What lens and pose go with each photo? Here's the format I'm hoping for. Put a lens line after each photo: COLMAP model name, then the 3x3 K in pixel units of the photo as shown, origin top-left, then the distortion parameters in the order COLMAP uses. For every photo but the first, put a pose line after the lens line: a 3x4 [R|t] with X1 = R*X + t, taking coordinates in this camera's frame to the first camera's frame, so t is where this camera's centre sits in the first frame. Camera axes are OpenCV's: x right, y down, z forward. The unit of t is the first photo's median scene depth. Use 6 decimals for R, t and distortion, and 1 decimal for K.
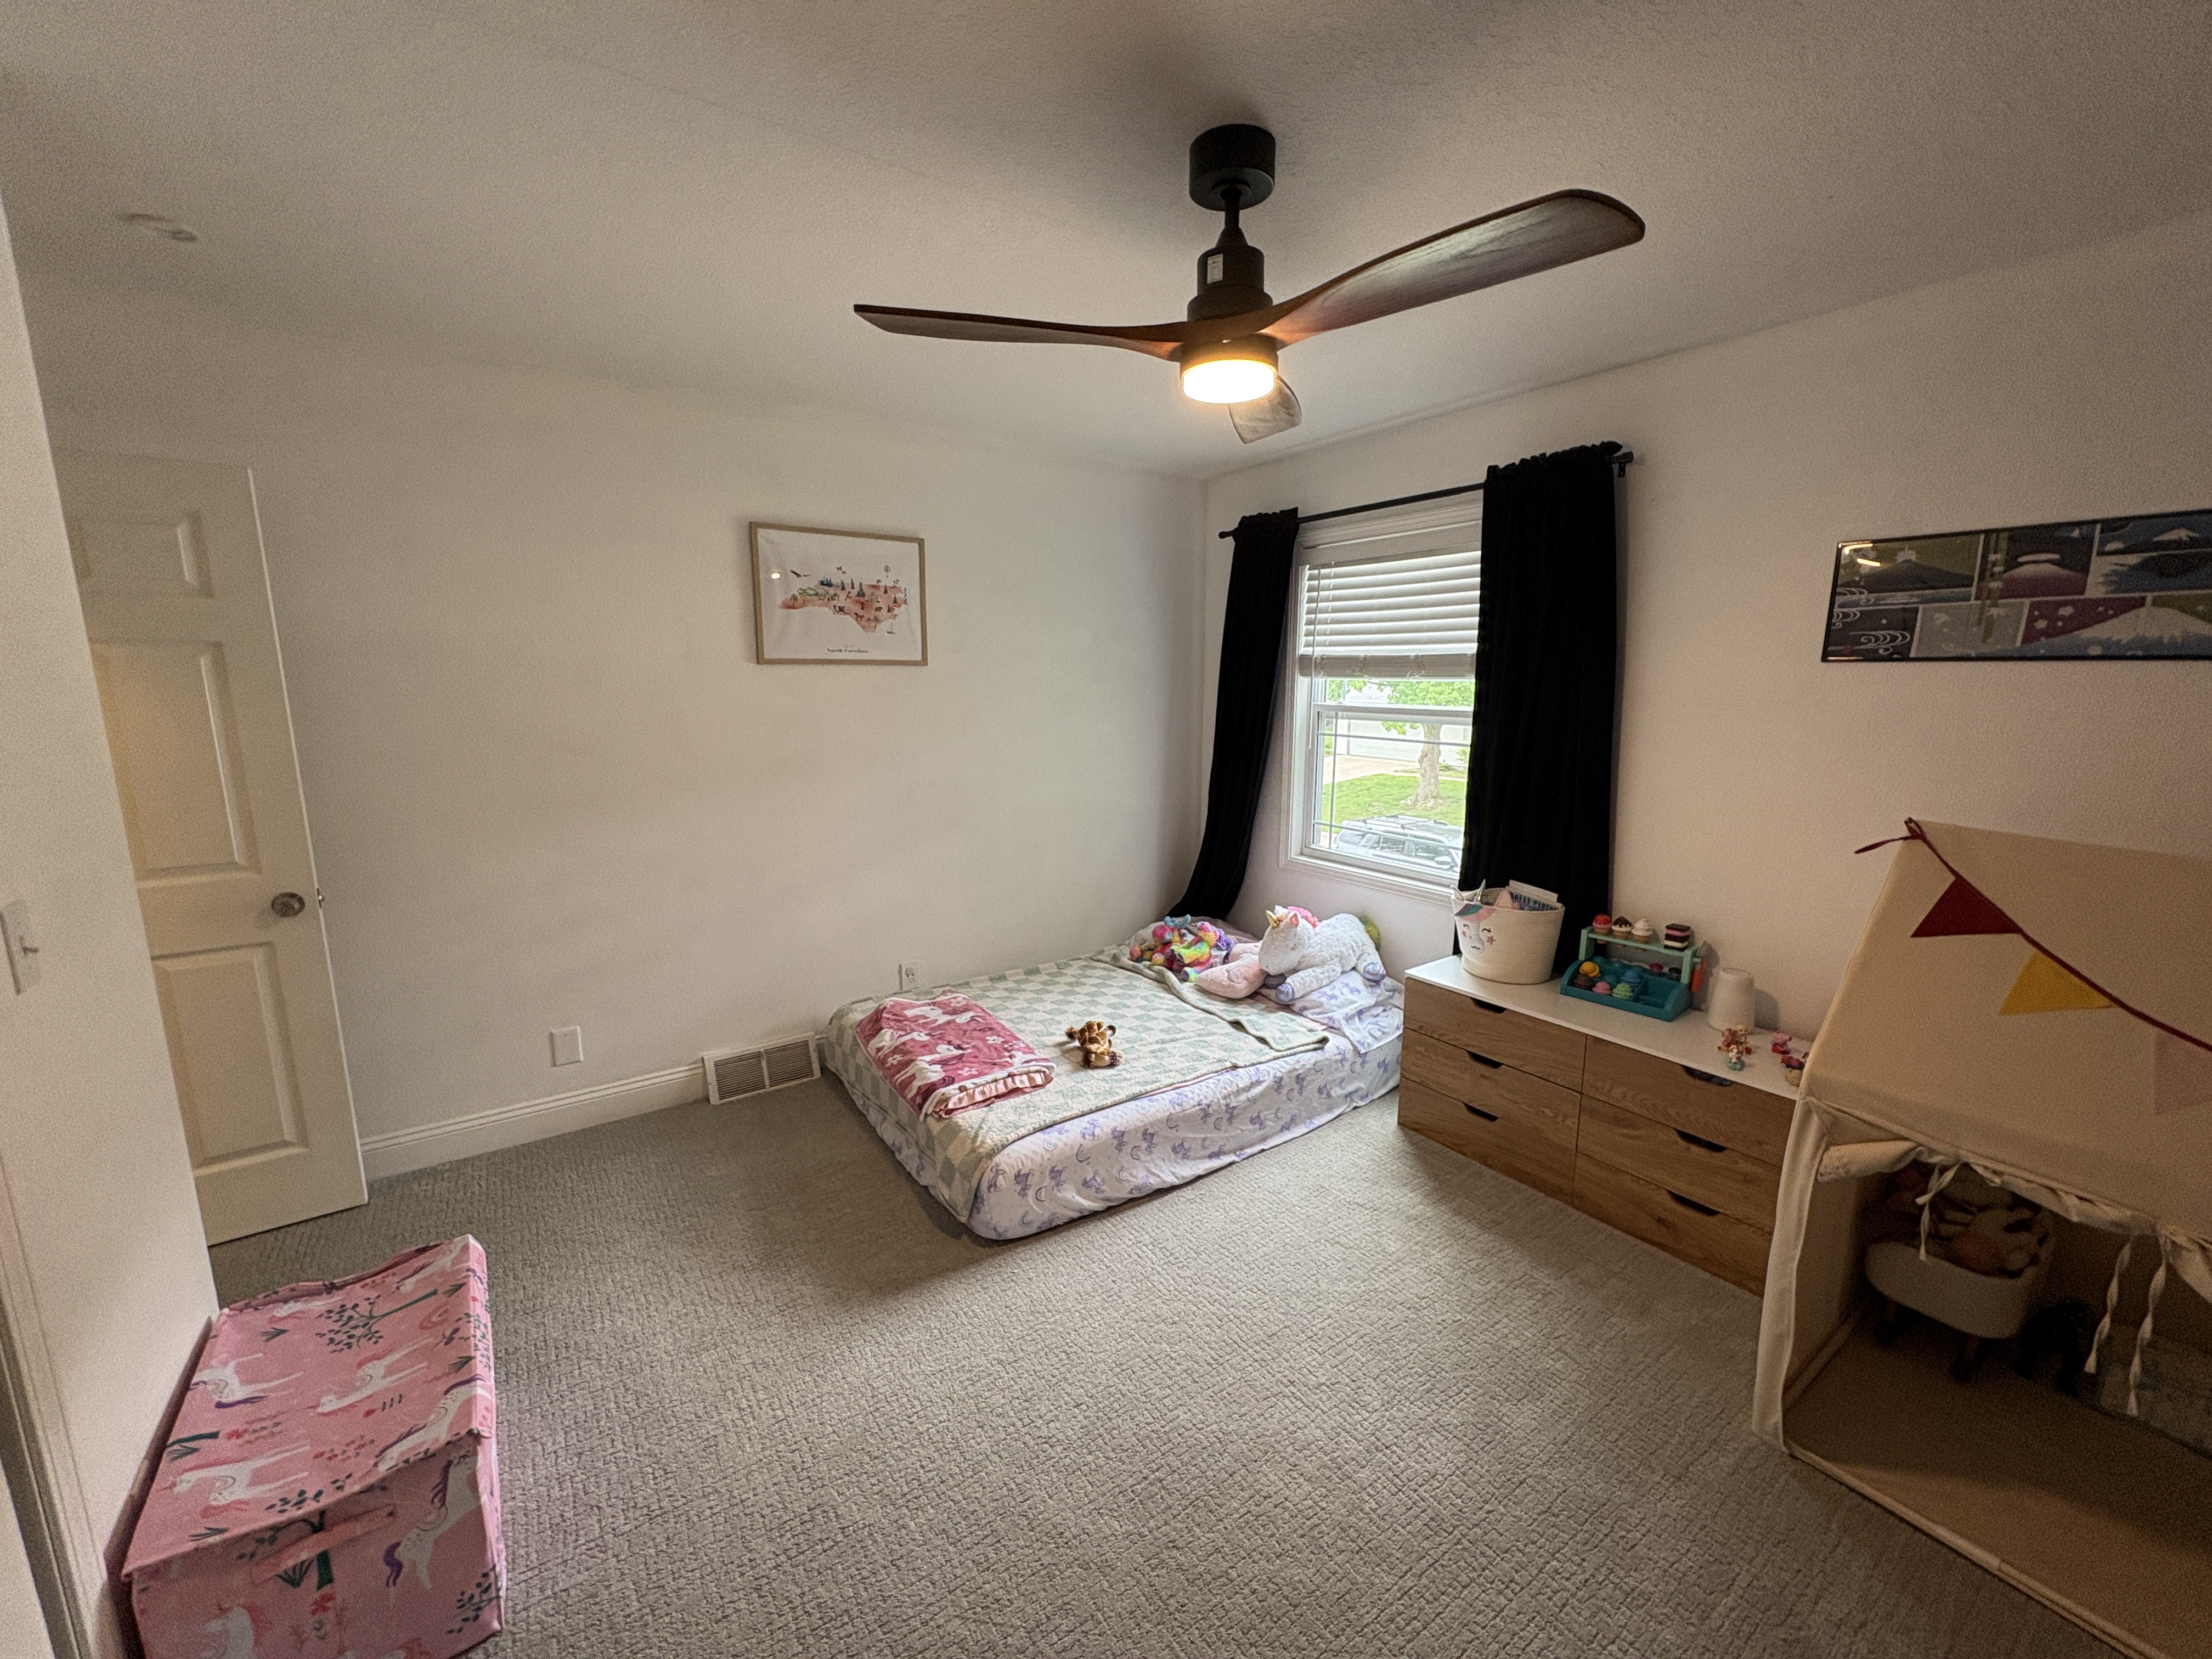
lens RADIAL K [[878.4, 0, 1109.4], [0, 878.4, 832.1], [0, 0, 1]] dist [-0.000227, -0.000101]
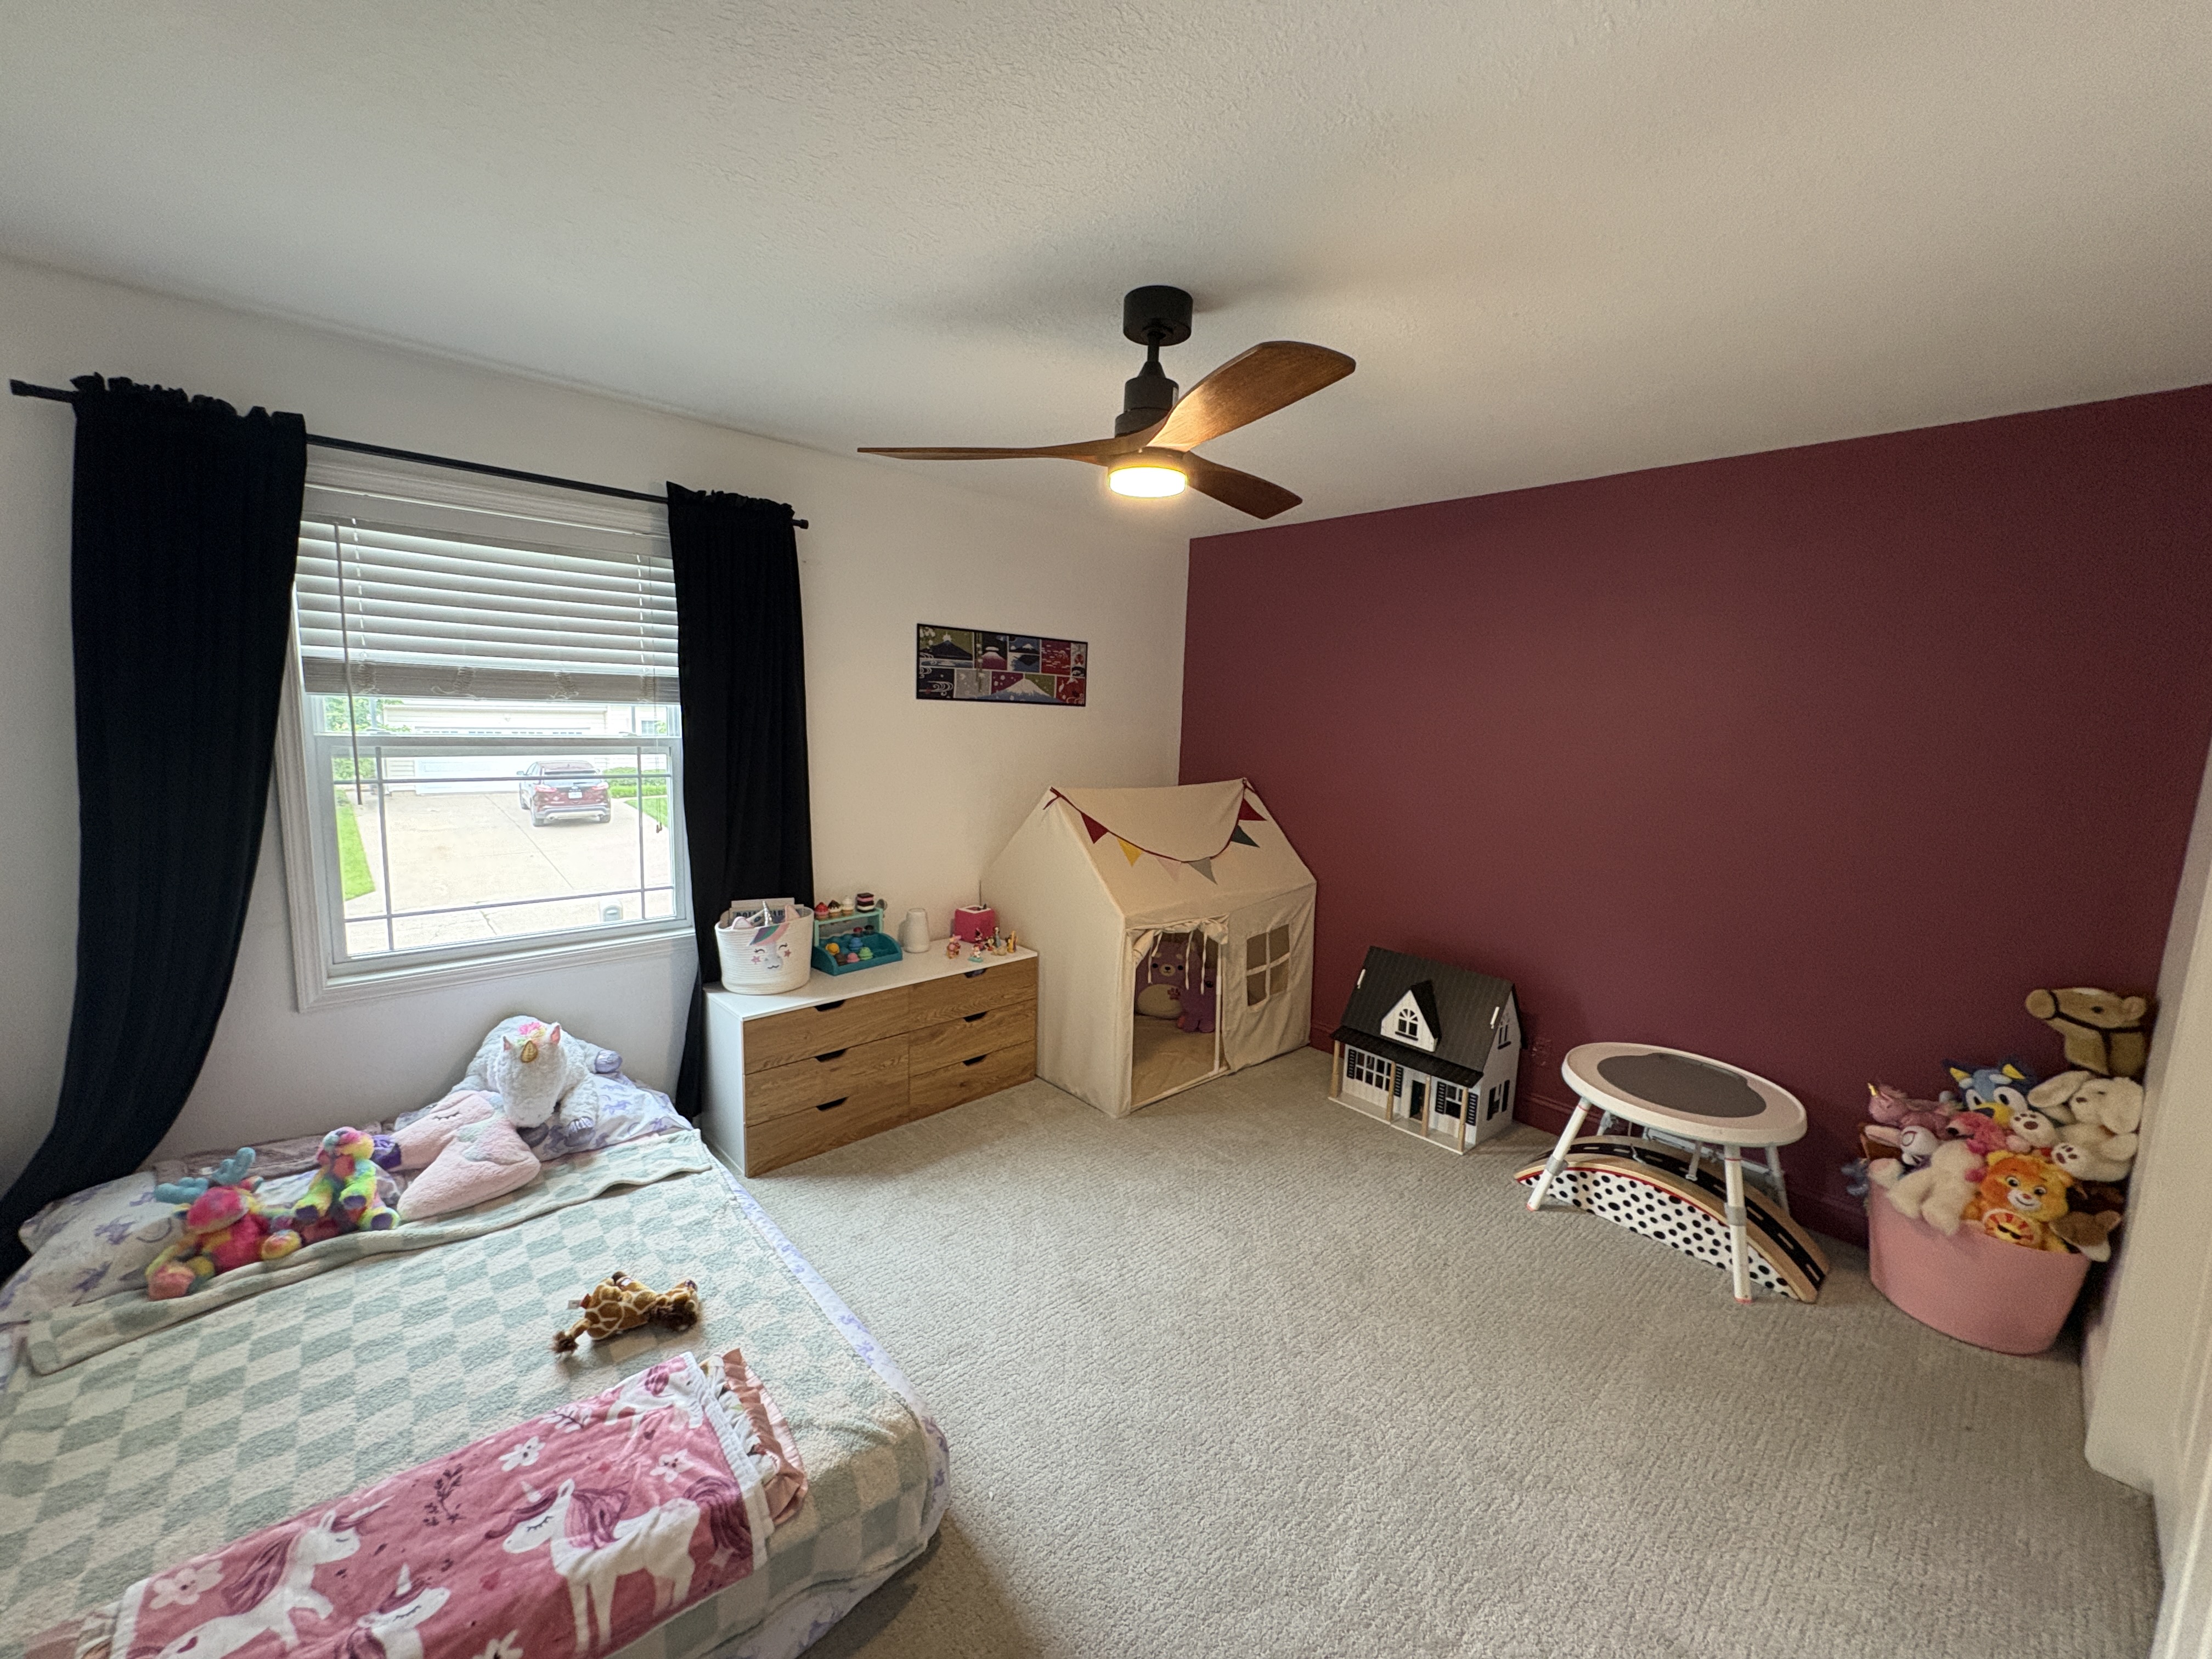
lens RADIAL K [[878.4, 0, 1110.7], [0, 878.4, 828.8], [0, 0, 1]] dist [-0.000227, -0.000101]
pose [[-0.146024, -0.142640, 0.978944, -0.636321], [0.138360, 0.976880, 0.162977, -0.142404], [-0.979558, 0.159245, -0.122913, 0.726173]]
